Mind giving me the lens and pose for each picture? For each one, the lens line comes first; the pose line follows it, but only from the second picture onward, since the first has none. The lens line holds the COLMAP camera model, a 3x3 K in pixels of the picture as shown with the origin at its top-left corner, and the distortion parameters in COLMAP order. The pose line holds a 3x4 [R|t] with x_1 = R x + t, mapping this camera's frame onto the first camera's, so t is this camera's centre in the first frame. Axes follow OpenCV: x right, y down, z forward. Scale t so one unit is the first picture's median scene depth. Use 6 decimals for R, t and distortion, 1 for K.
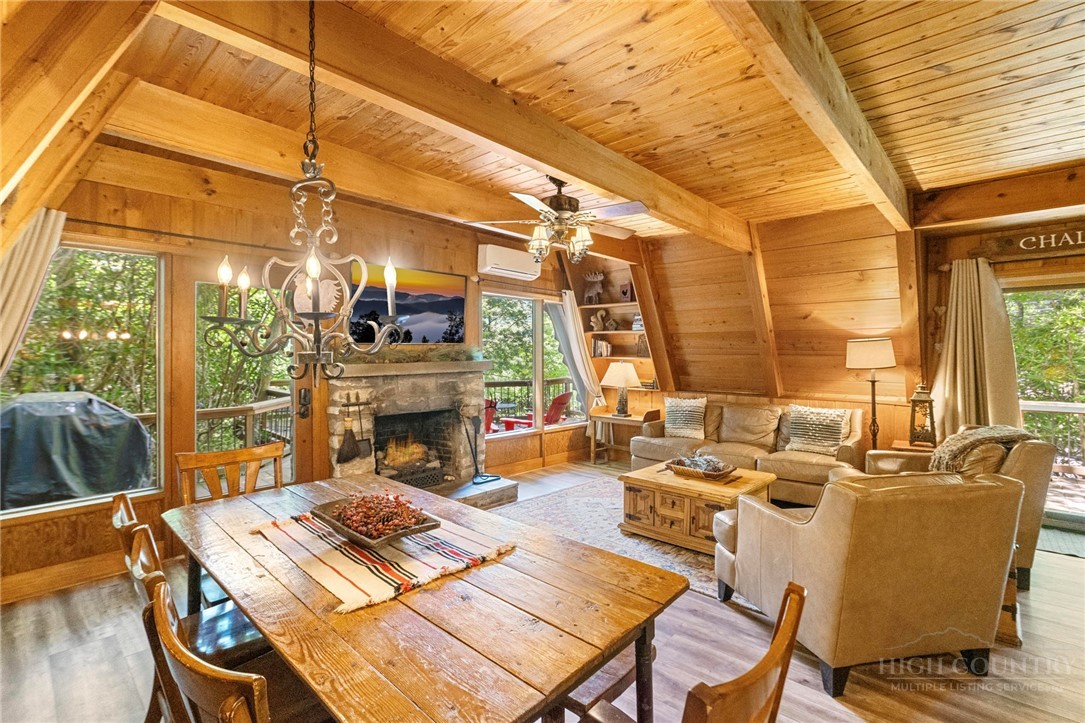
lens RADIAL K [[488.7, 0, 549.5], [0, 488.7, 349.5], [0, 0, 1]] dist [-0.000931, 0.000422]
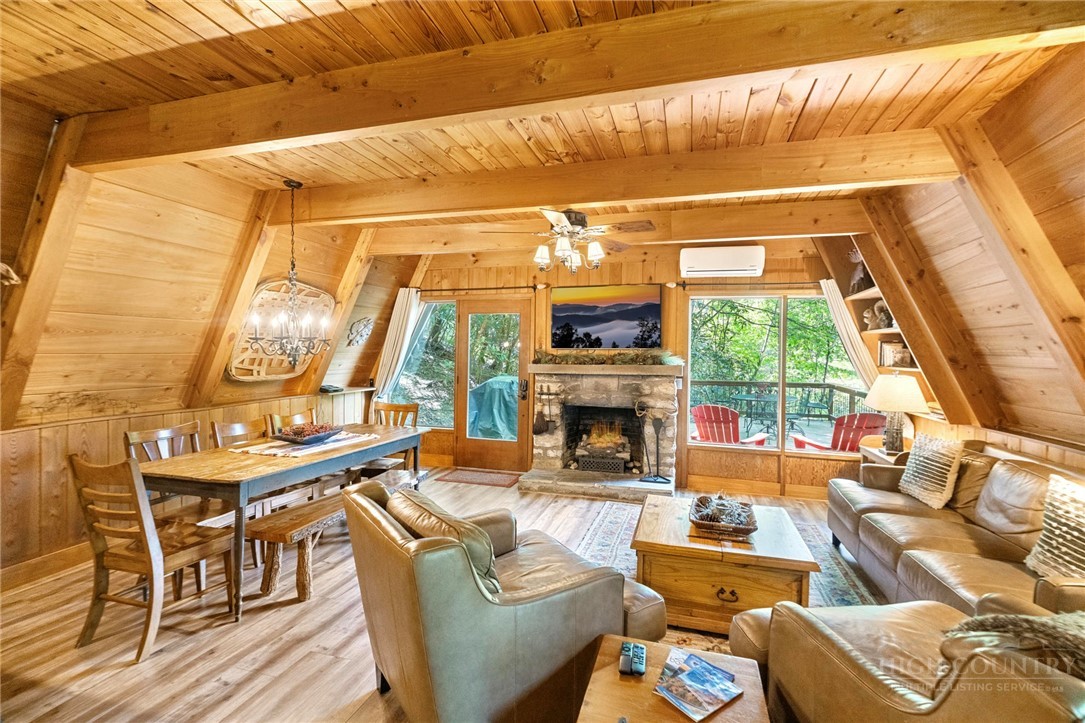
lens RADIAL K [[488.7, 0, 549.5], [0, 488.7, 349.5], [0, 0, 1]] dist [-0.000931, 0.000422]
pose [[0.444577, -0.000371, -0.895741, 0.717328], [-0.003819, 0.999990, -0.002310, -0.006749], [0.895733, 0.004448, 0.444571, 0.352951]]
